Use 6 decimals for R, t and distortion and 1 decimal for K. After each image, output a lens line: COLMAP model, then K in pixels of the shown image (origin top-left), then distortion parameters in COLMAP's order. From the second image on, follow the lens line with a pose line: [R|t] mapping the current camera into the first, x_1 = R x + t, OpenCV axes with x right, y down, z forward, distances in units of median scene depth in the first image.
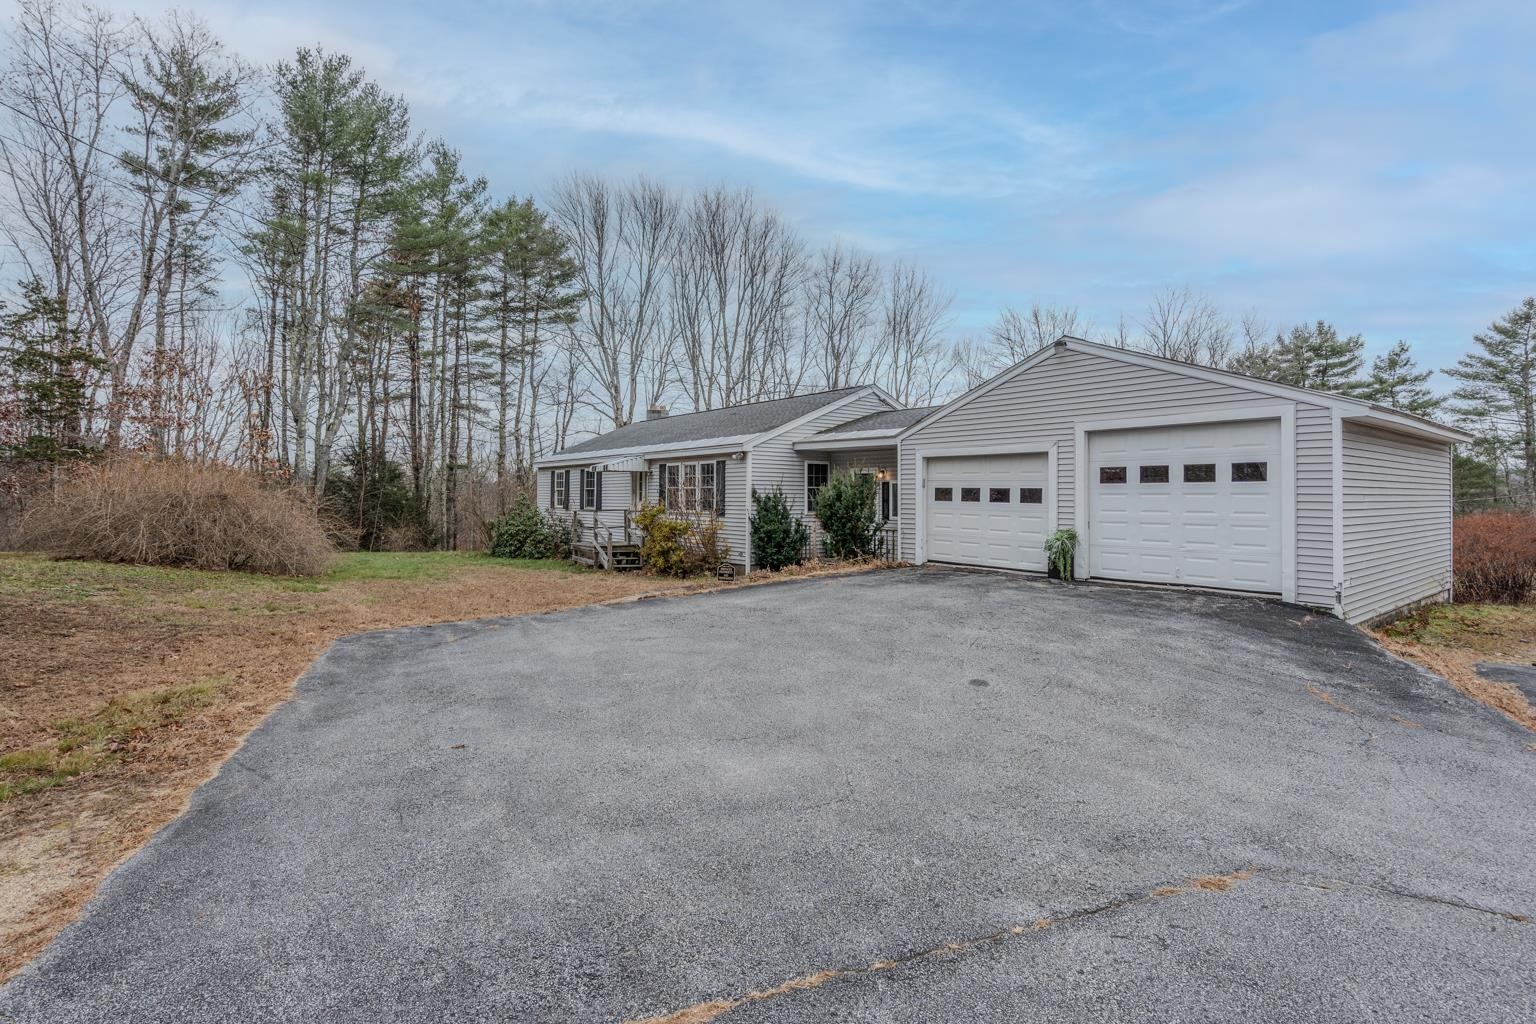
lens RADIAL K [[706.0, 0, 770.2], [0, 706.0, 487.0], [0, 0, 1]] dist [0.001742, 0.000406]
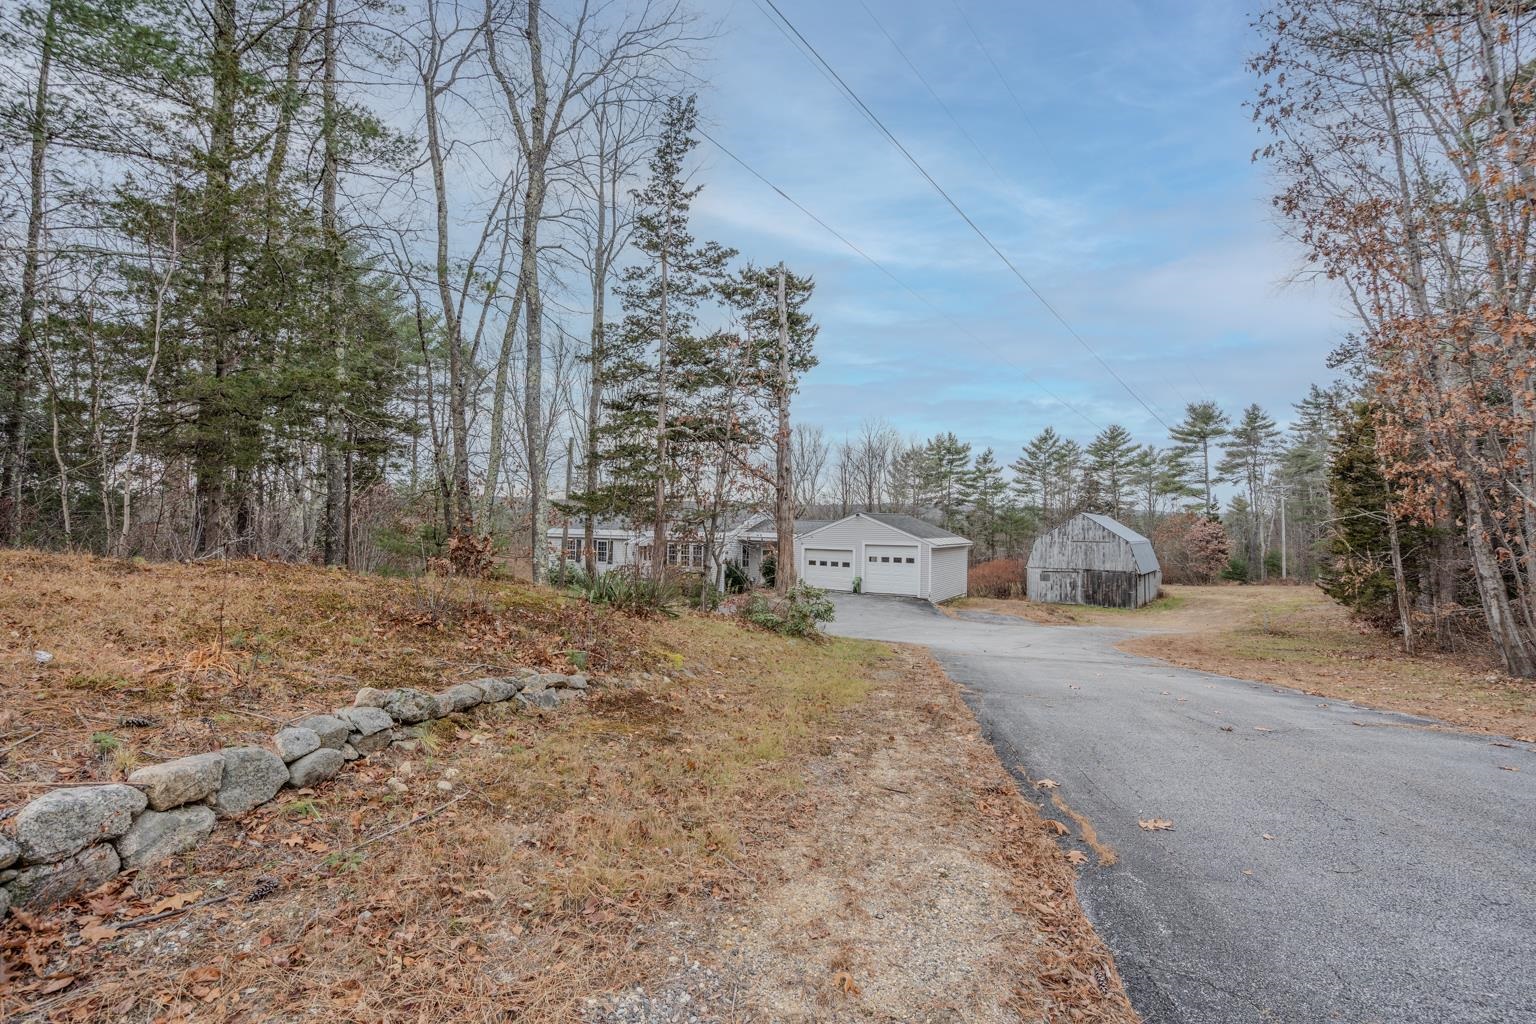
lens RADIAL K [[658.7, 0, 779.4], [0, 658.7, 515.3], [0, 0, 1]] dist [0.001010, 0.000267]
pose [[0.922090, 0.017571, 0.386576, -0.634857], [-0.018189, 0.999832, -0.002059, -0.122777], [-0.386548, -0.005133, 0.922255, -0.942724]]
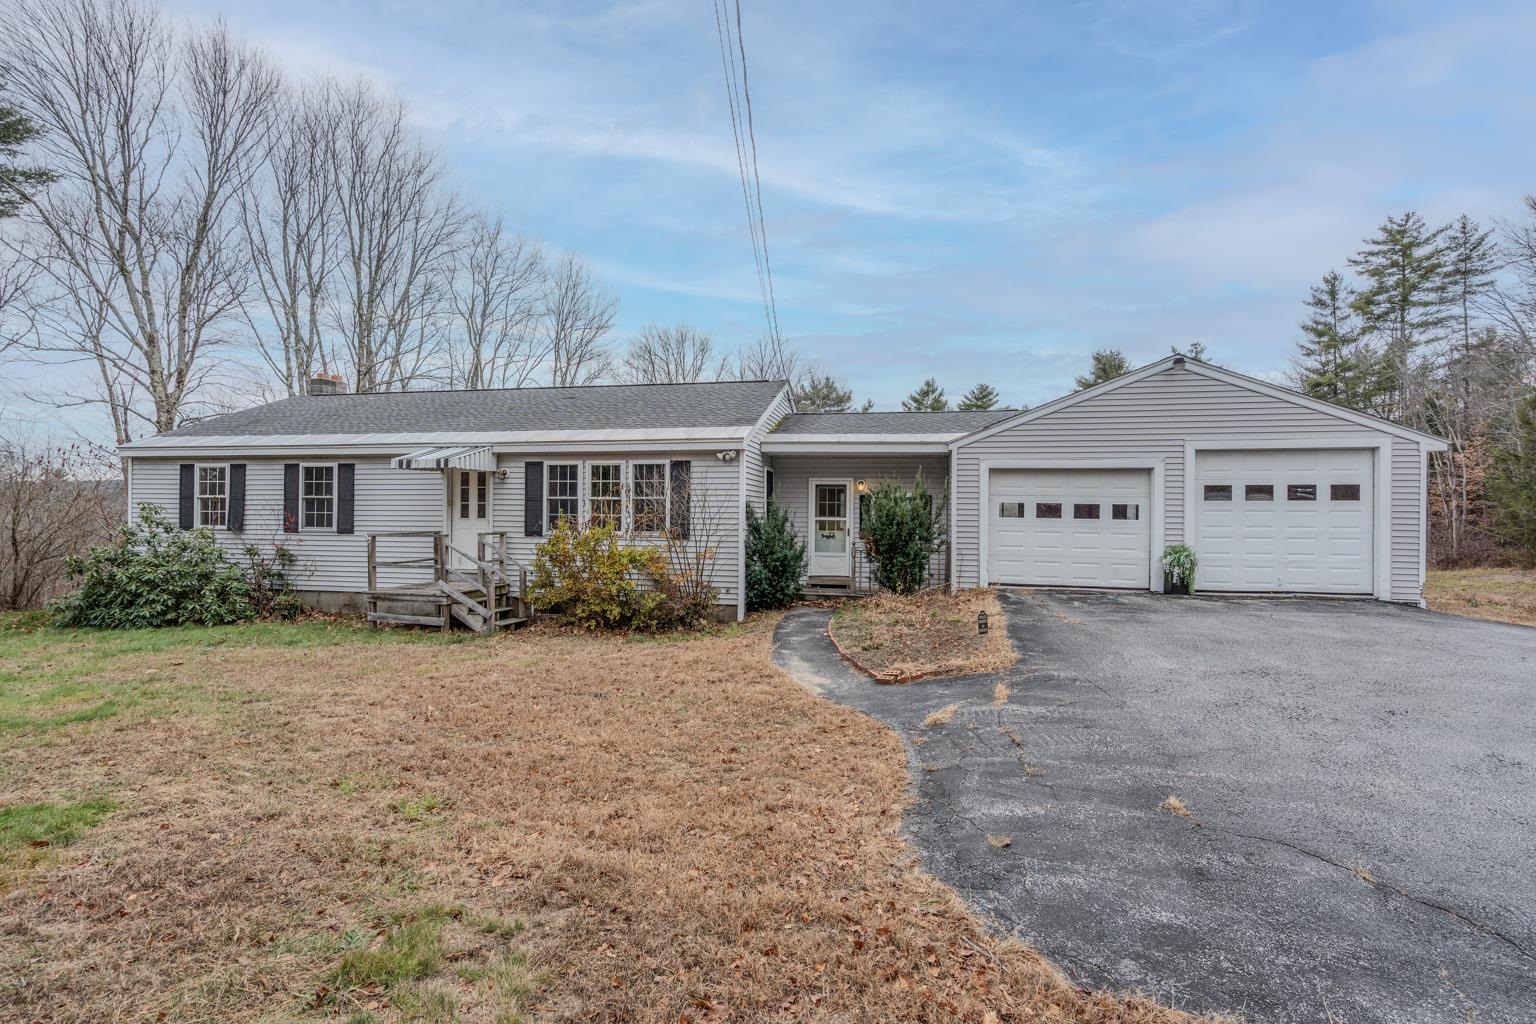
lens RADIAL K [[672.5, 0, 768.0], [0, 672.5, 512.0], [0, 0, 1]] dist [-0.001067, -0.000222]
pose [[0.764552, 0.000882, 0.644561, -0.426732], [-0.011774, 0.999851, 0.012599, 0.004642], [-0.644454, -0.017222, 0.764449, 0.415790]]
